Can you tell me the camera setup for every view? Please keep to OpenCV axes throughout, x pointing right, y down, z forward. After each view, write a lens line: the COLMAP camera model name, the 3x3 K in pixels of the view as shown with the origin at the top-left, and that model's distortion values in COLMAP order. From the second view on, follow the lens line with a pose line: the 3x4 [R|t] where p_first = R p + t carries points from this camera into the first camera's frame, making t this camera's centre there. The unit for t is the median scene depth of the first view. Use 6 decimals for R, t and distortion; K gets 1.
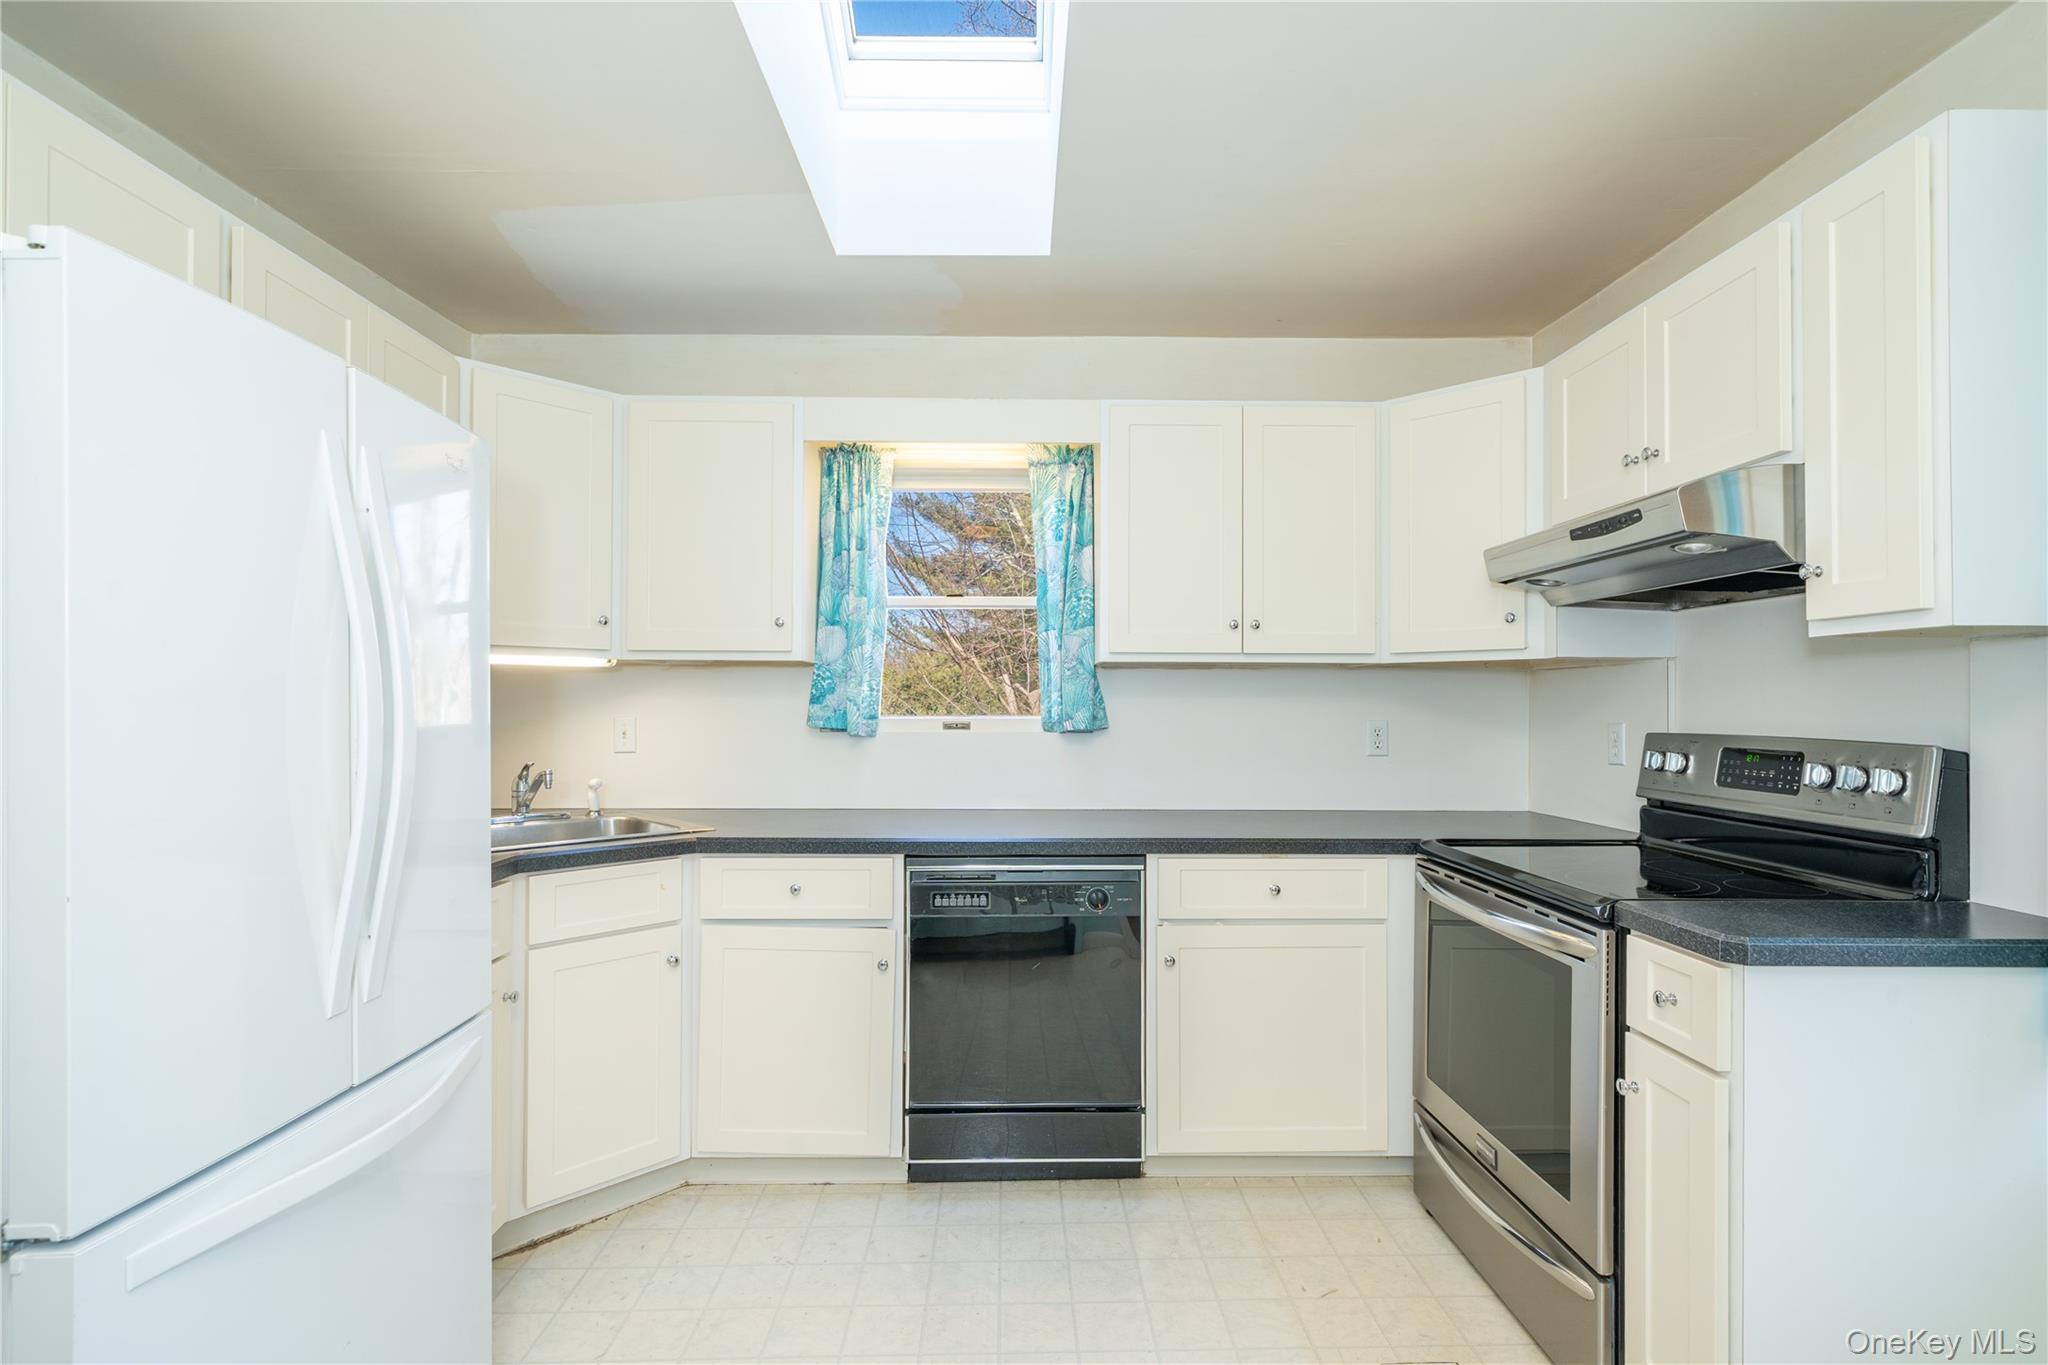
lens RADIAL K [[963.7, 0, 1021.0], [0, 963.7, 688.4], [0, 0, 1]] dist [-0.001103, -0.000387]
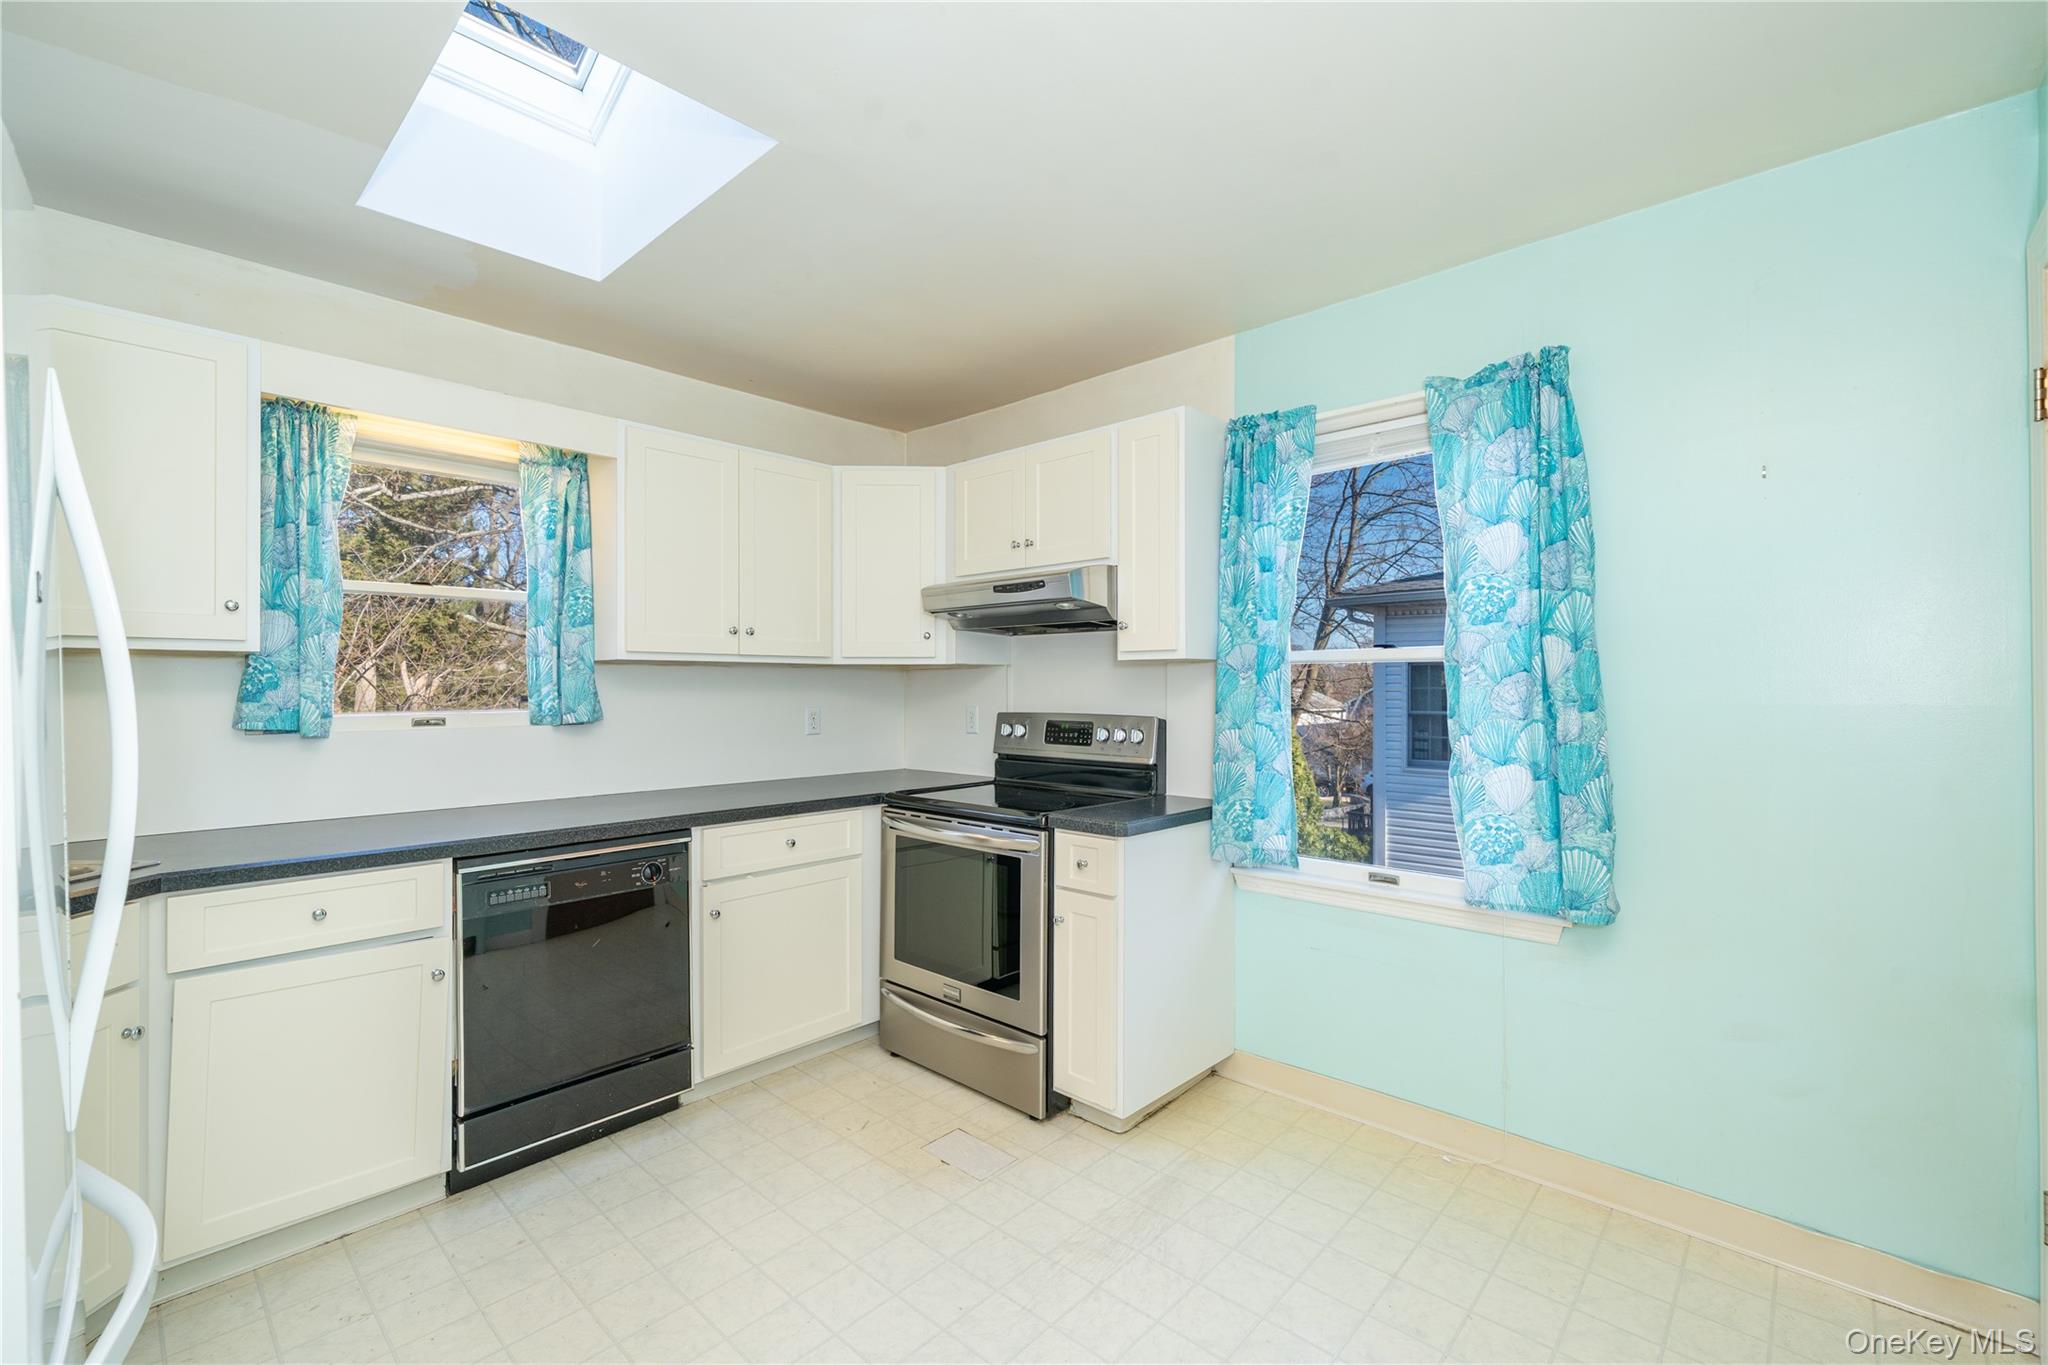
lens RADIAL K [[878.8, 0, 1019.1], [0, 878.8, 680.0], [0, 0, 1]] dist [0.000446, 0.000076]
pose [[0.690701, 0.001116, 0.723139, -0.321387], [-0.008826, 0.999937, 0.006886, -0.015061], [-0.723086, -0.011139, 0.690668, -0.016976]]
